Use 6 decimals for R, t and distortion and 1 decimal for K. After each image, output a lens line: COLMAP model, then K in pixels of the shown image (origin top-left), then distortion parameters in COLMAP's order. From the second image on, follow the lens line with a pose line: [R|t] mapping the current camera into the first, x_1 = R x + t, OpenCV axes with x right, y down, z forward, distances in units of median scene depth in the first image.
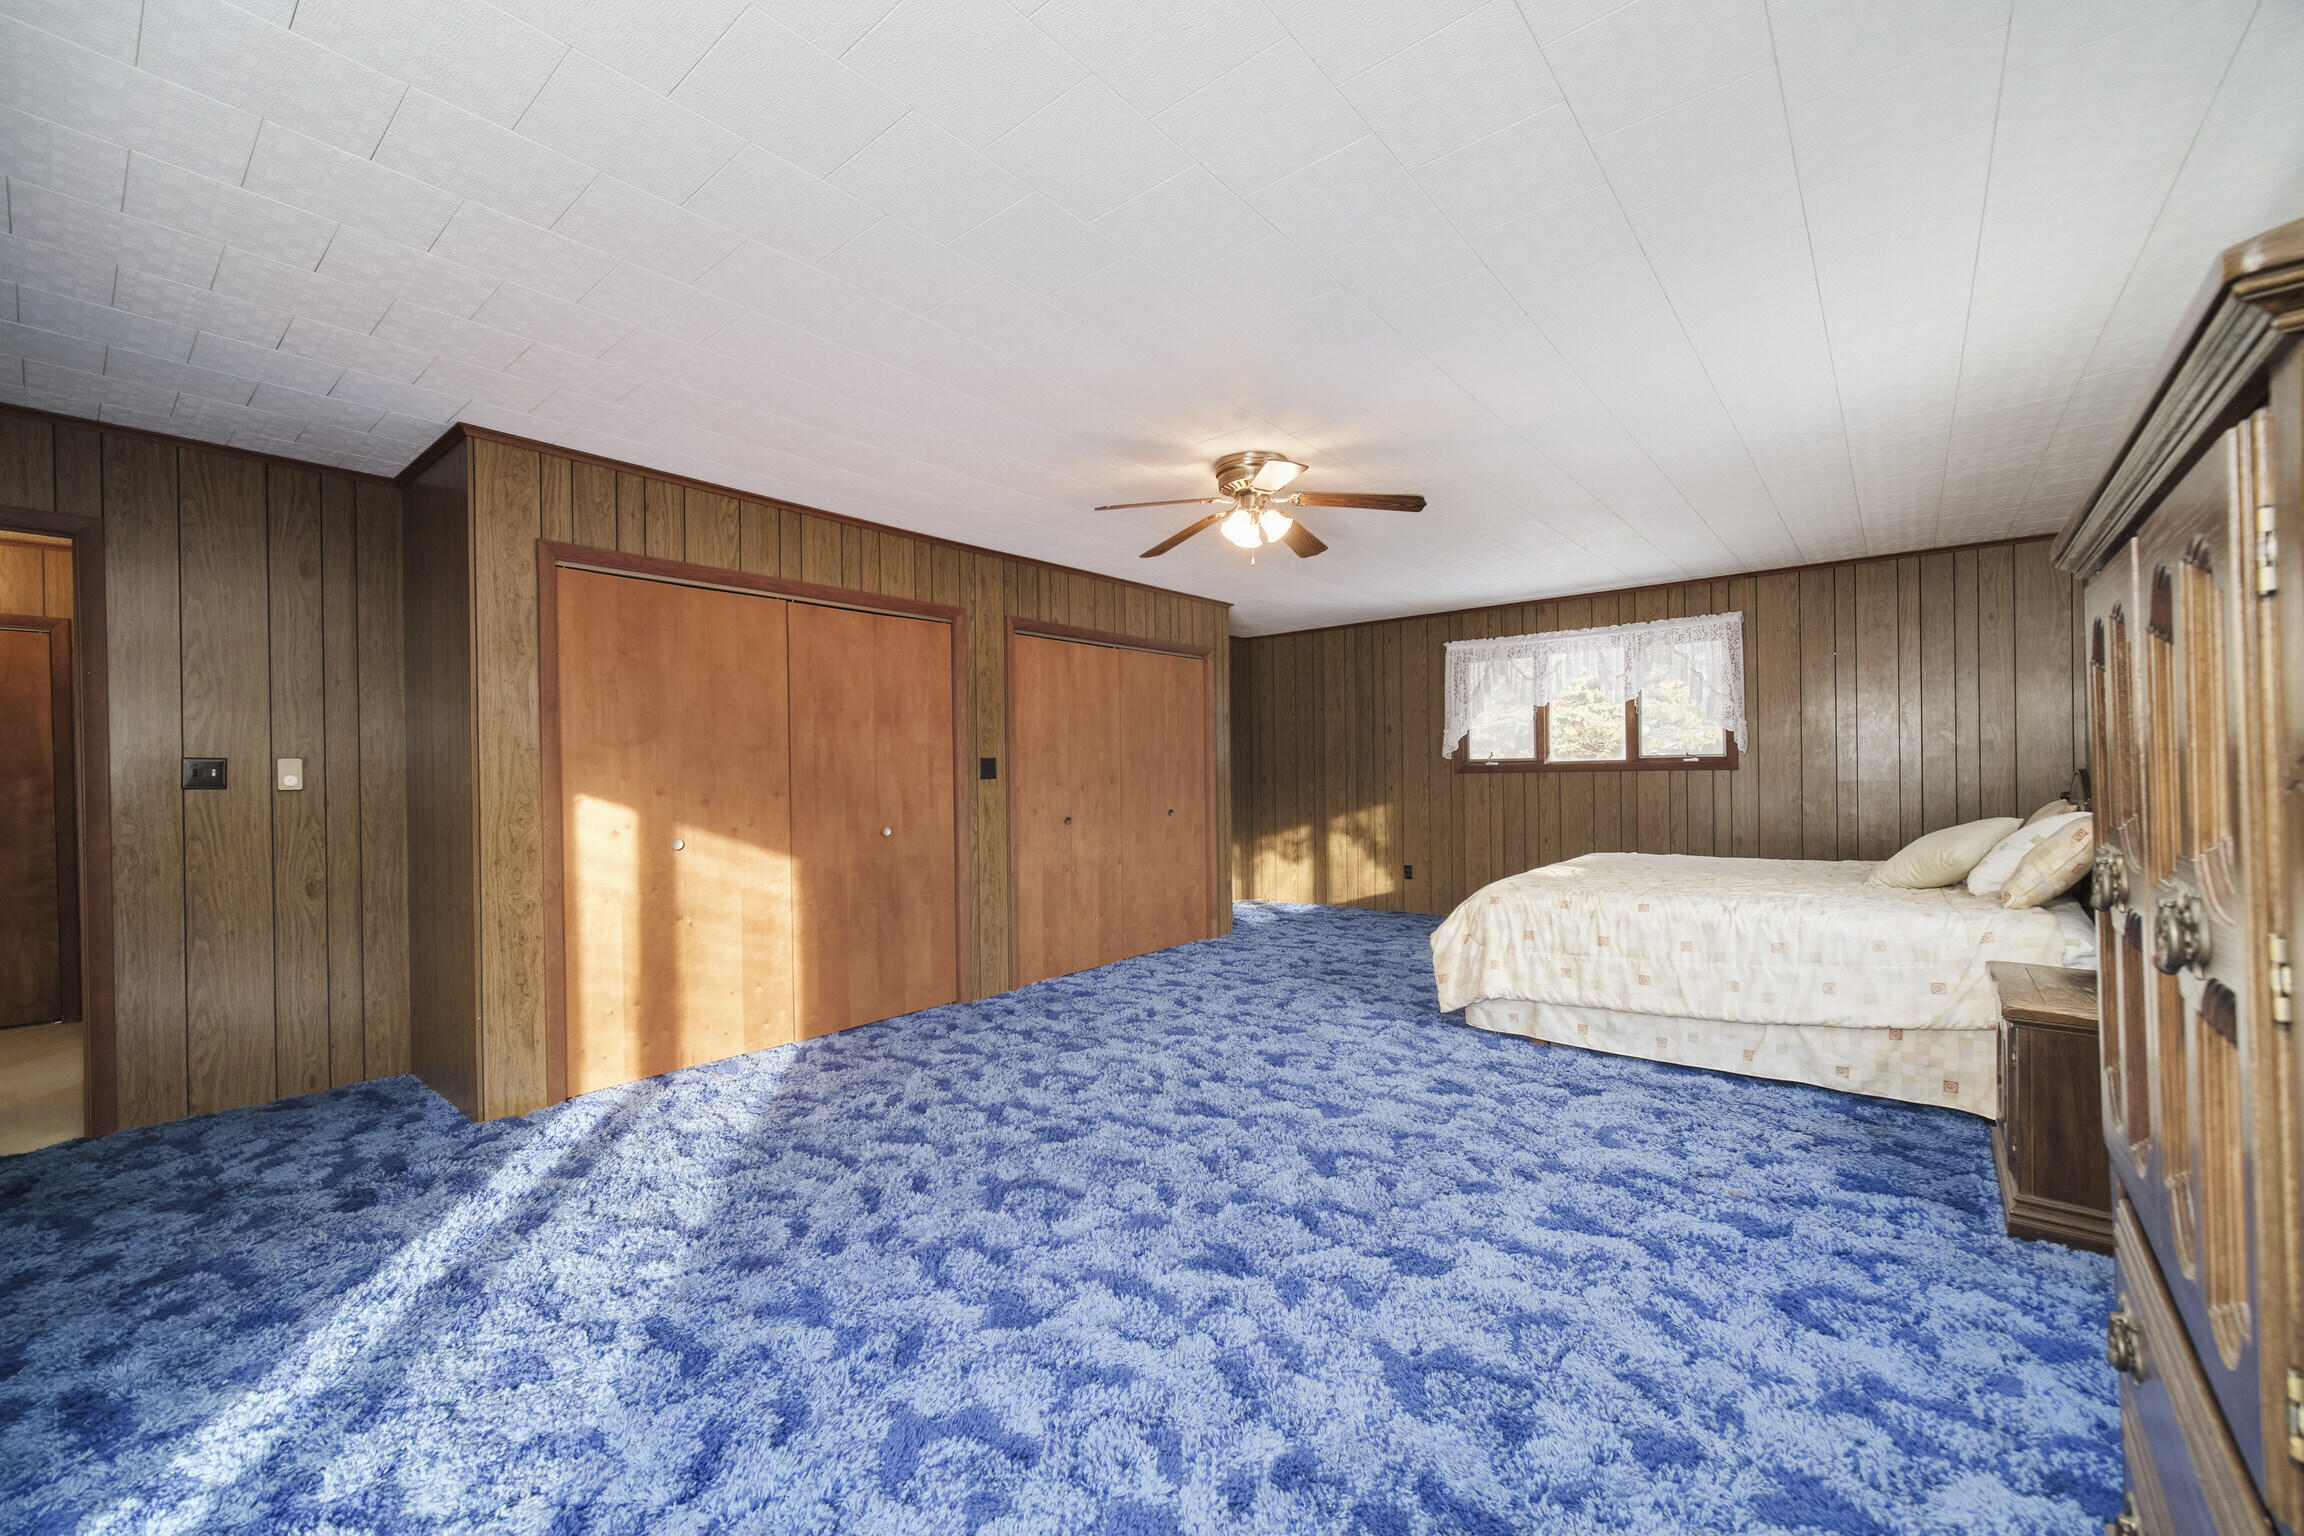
lens RADIAL K [[909.6, 0, 1140.9], [0, 909.6, 777.2], [0, 0, 1]] dist [-0.000934, -0.000083]
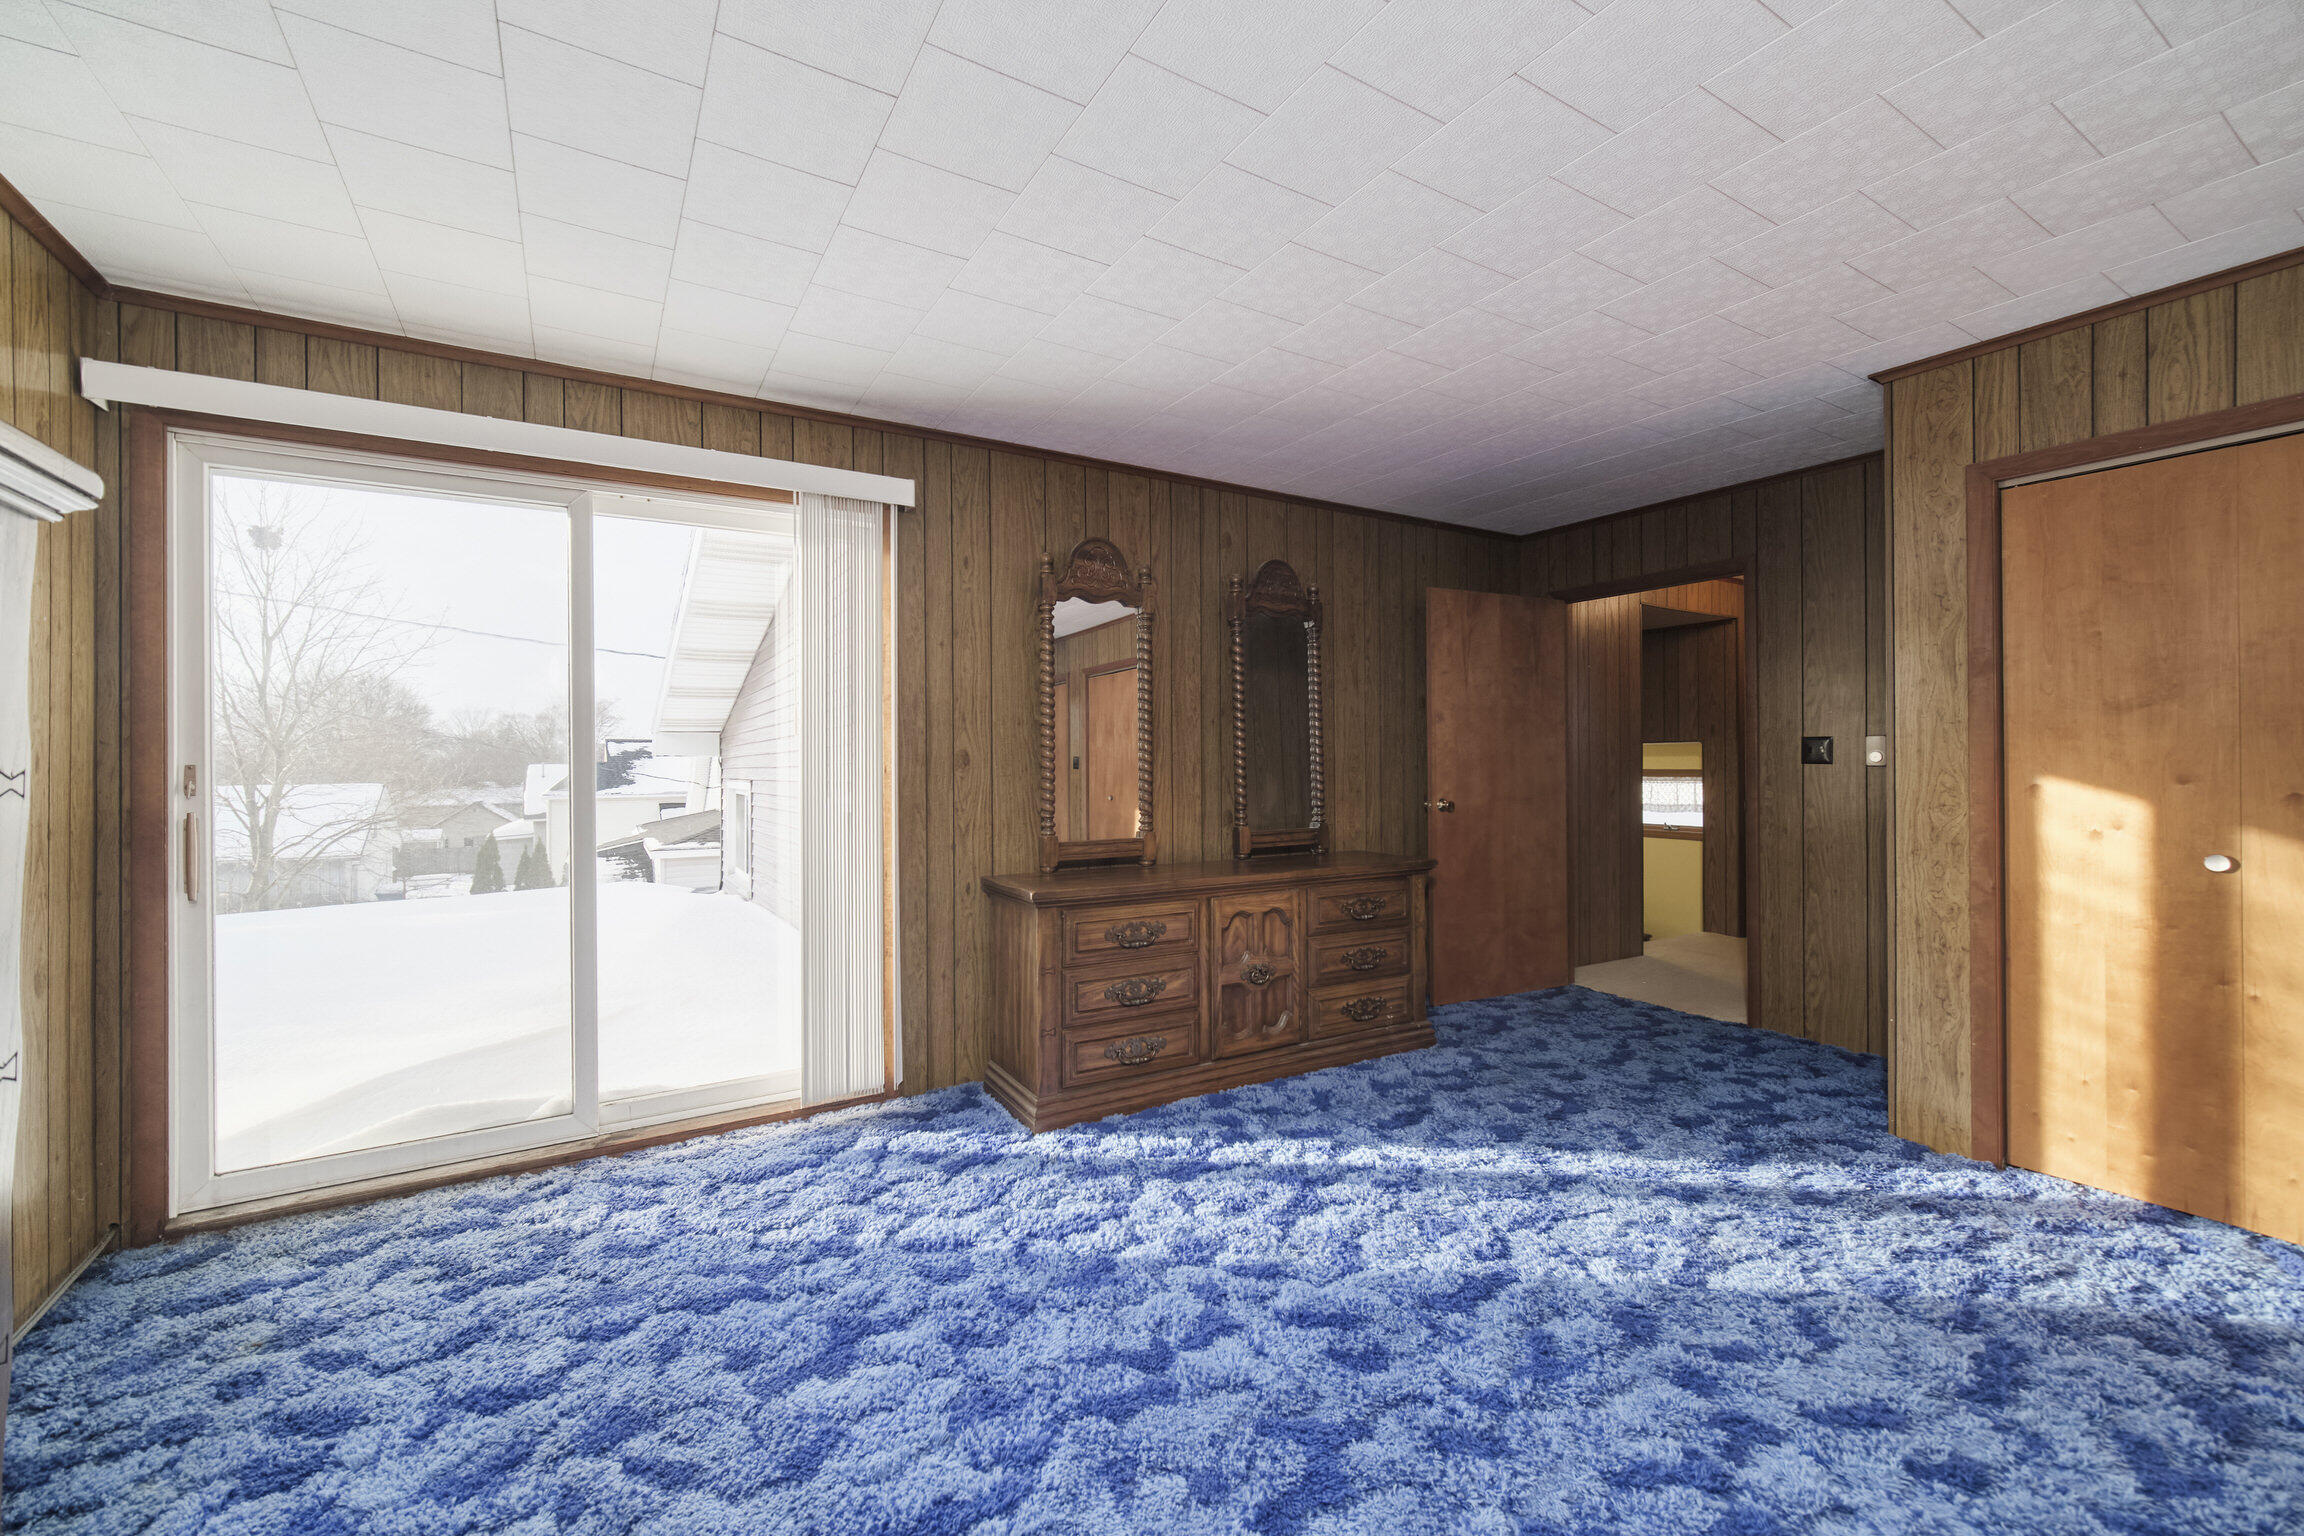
lens RADIAL K [[909.6, 0, 1135.5], [0, 909.6, 755.4], [0, 0, 1]] dist [-0.000934, -0.000083]
pose [[-0.317745, 0.007505, -0.948146, 0.362932], [0.006613, 0.999962, 0.005699, -0.010017], [0.948153, -0.004460, -0.317783, 0.555059]]
